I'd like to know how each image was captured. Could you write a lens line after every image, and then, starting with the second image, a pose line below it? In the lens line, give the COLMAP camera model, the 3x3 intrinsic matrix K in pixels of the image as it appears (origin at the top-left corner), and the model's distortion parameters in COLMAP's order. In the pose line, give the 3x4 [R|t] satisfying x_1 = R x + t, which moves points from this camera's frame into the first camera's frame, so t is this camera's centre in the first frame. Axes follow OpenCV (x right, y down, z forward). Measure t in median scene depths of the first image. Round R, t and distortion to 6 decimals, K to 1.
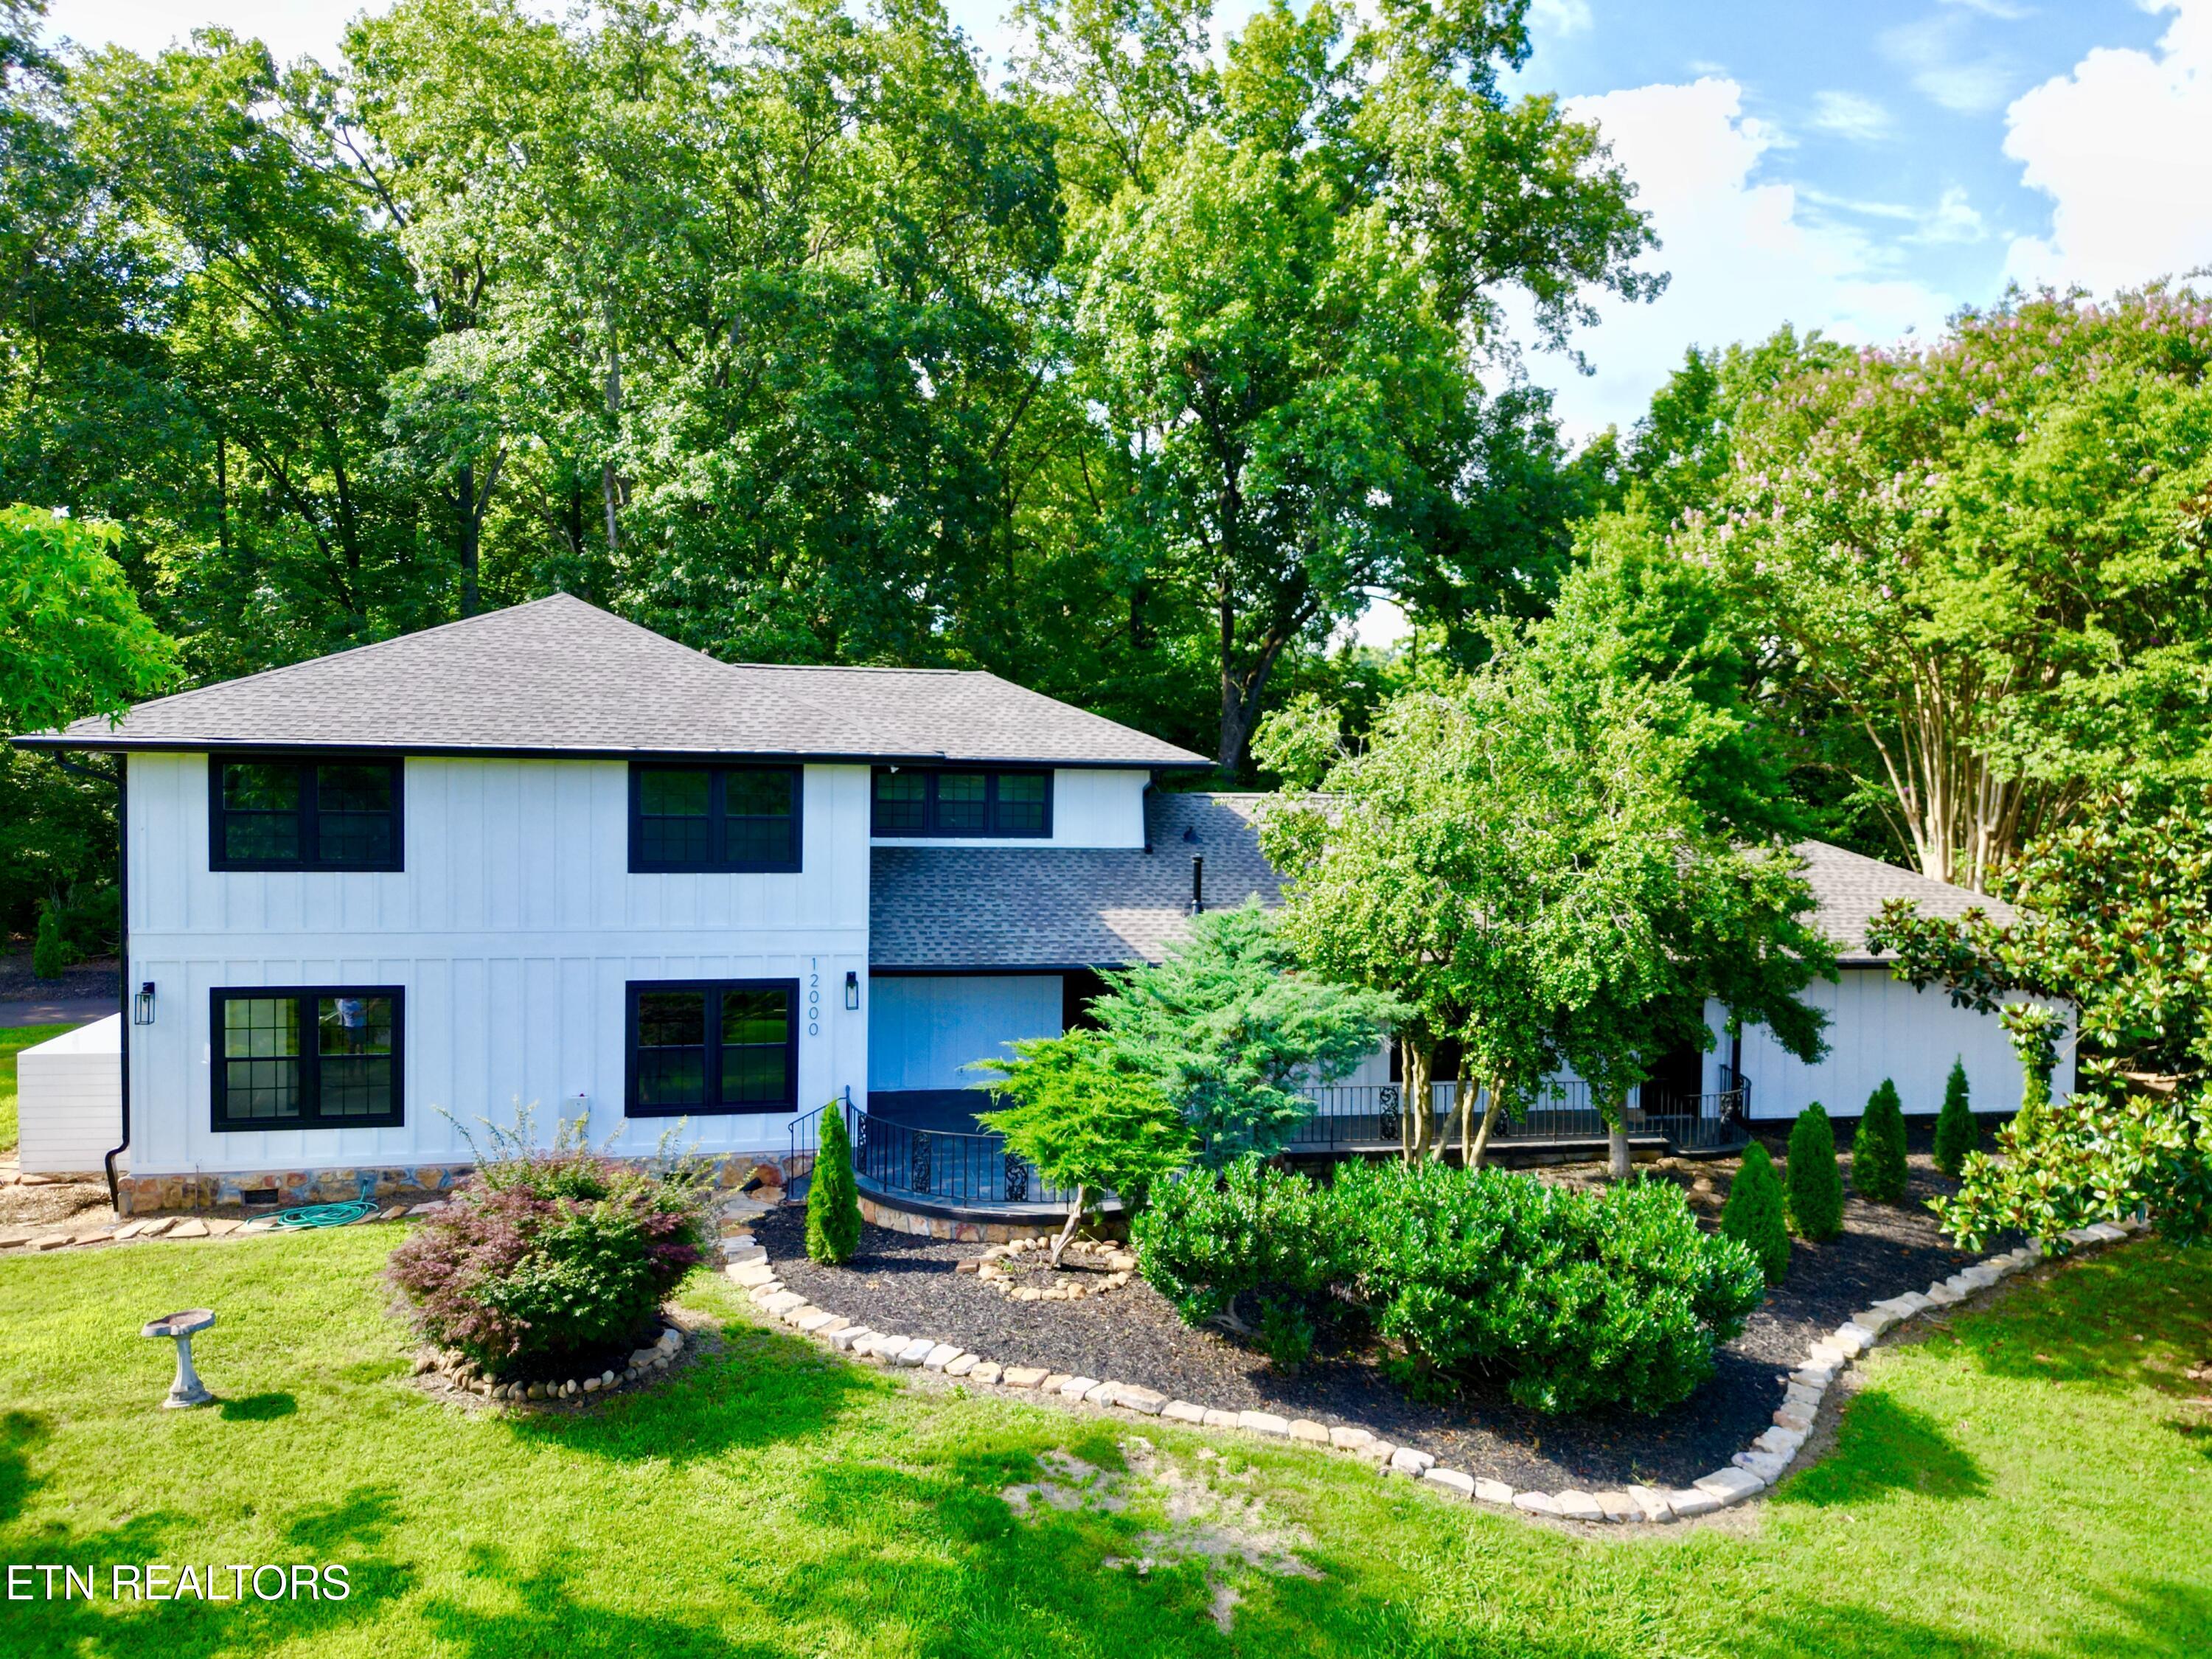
lens RADIAL K [[1579.1, 0, 1121.1], [0, 1579.1, 834.5], [0, 0, 1]] dist [0.040554, -0.000667]
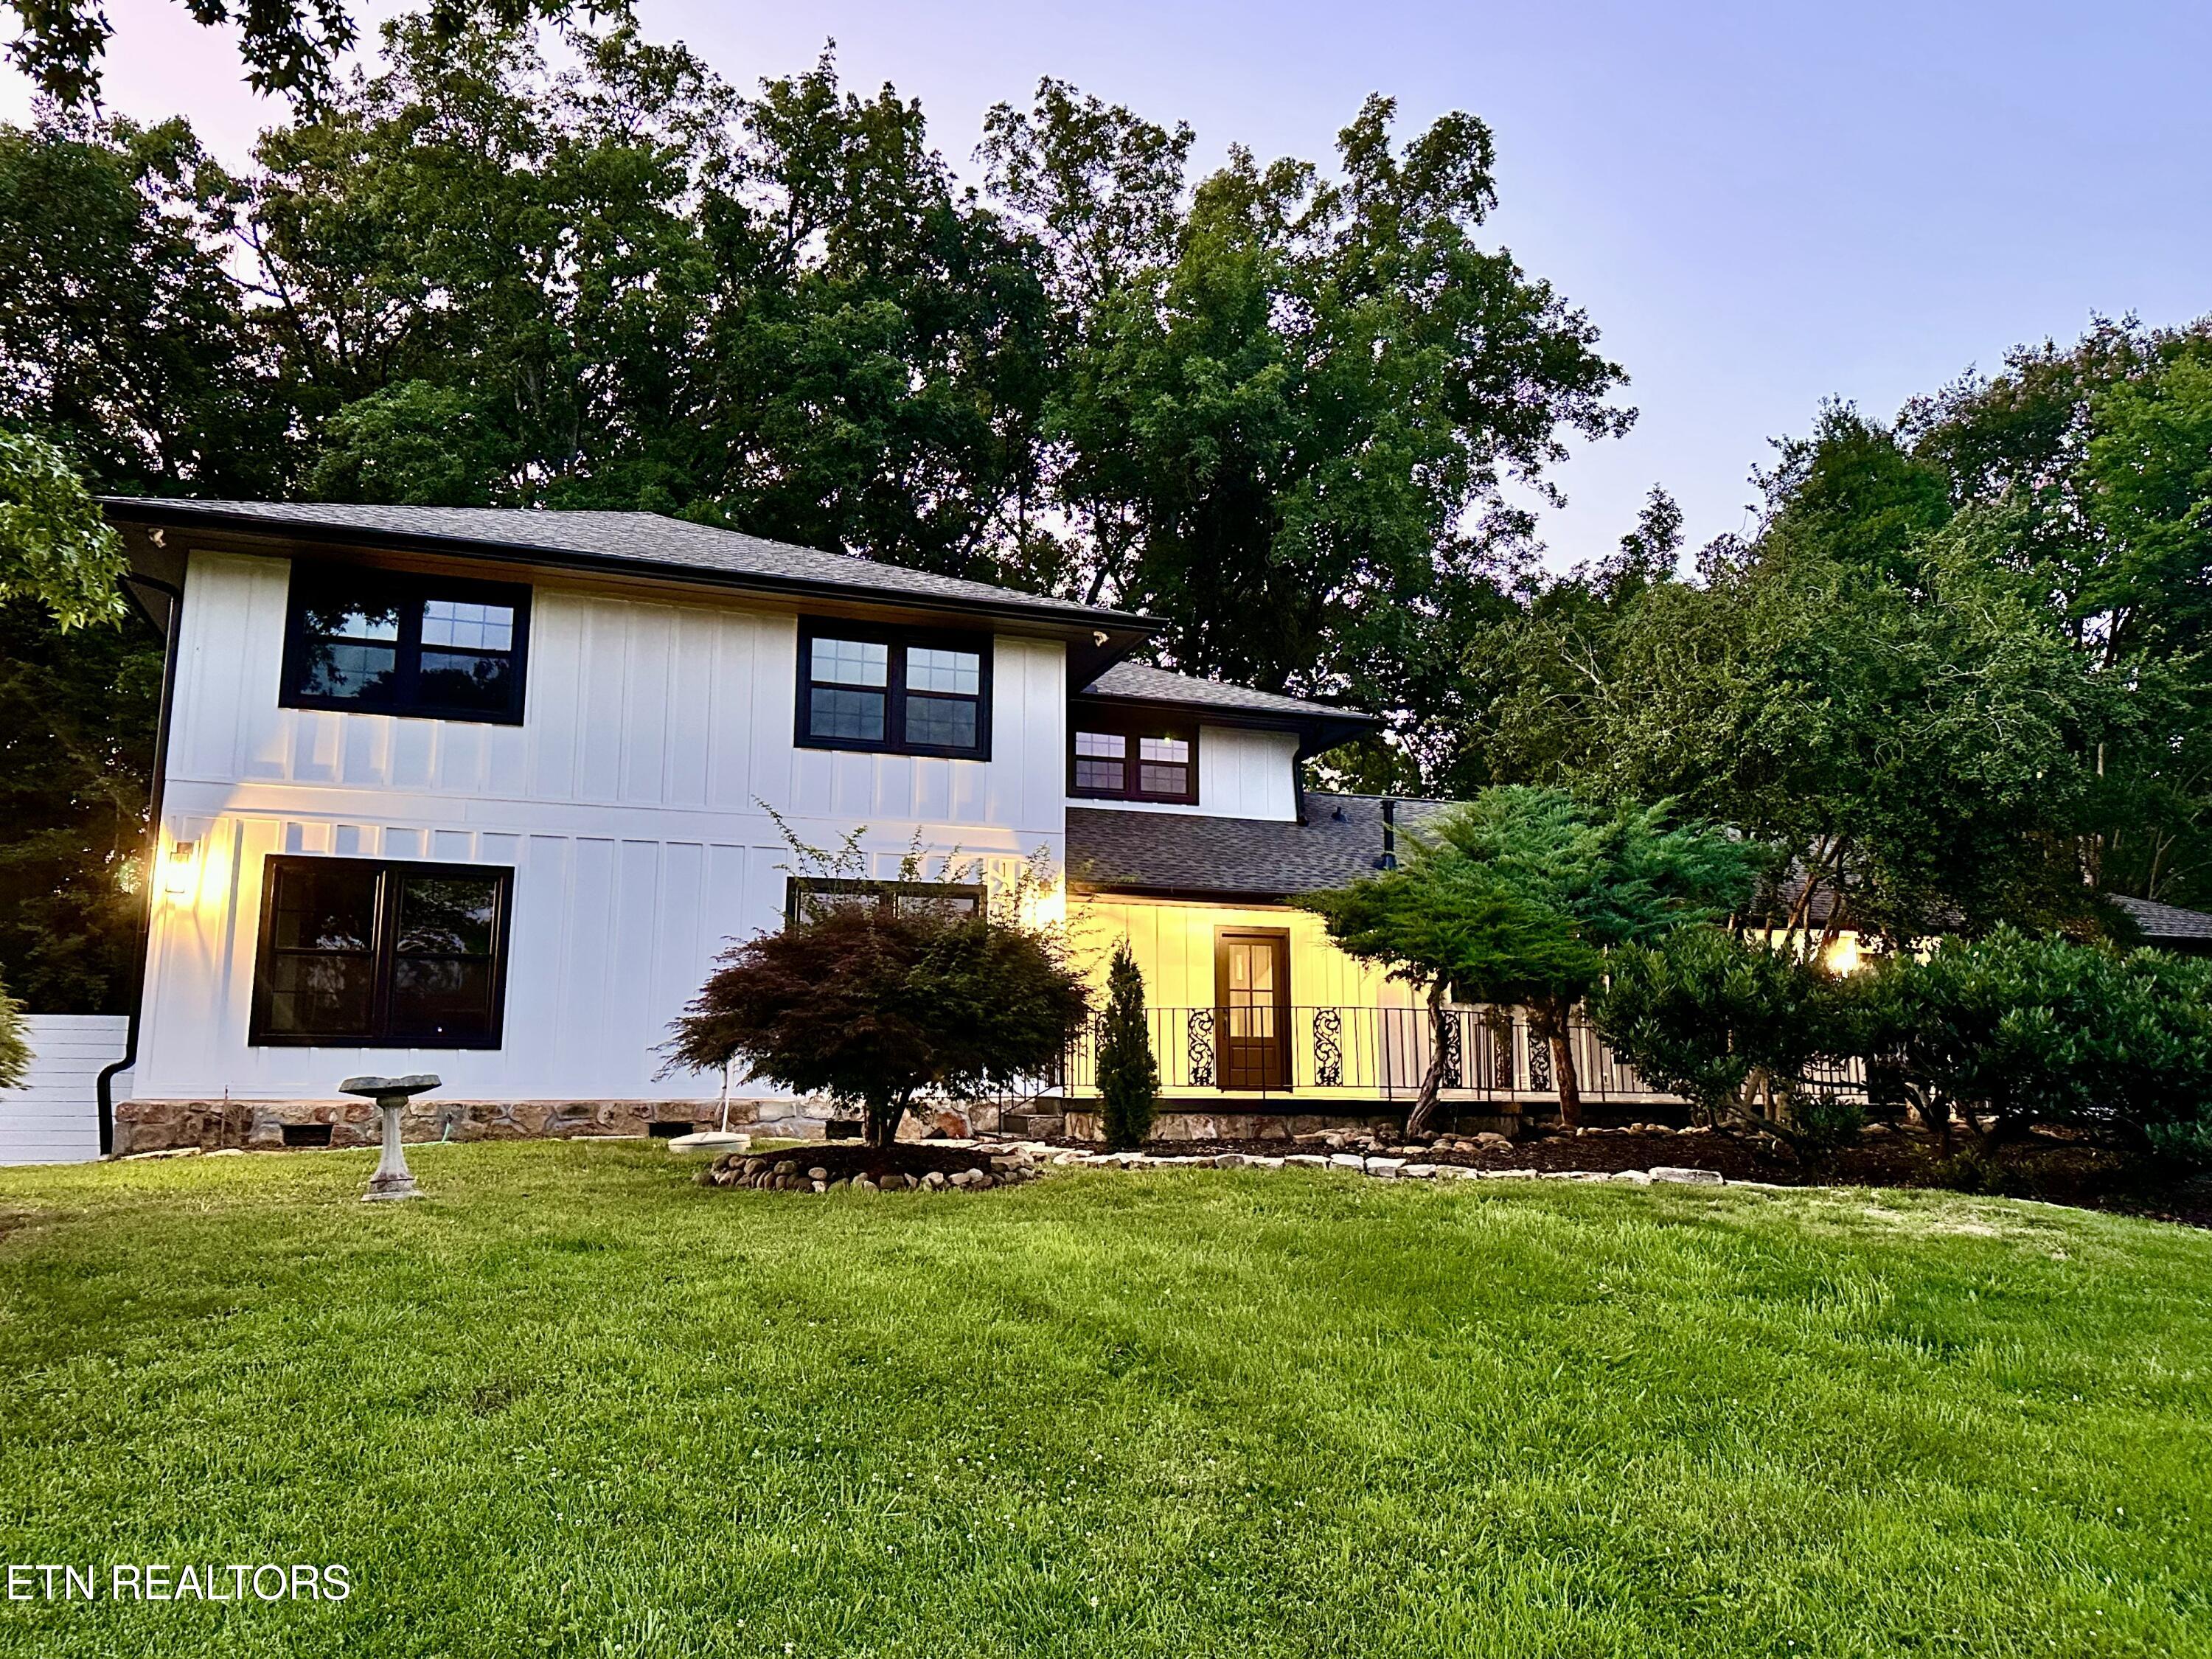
lens RADIAL K [[1623.8, 0, 1106.0], [0, 1623.8, 829.5], [0, 0, 1]] dist [0.062212, 0.000617]
pose [[0.992169, 0.003137, 0.124866, -0.122088], [0.022616, 0.978648, -0.204295, 0.117095], [-0.122840, 0.205520, 0.970913, 0.079958]]
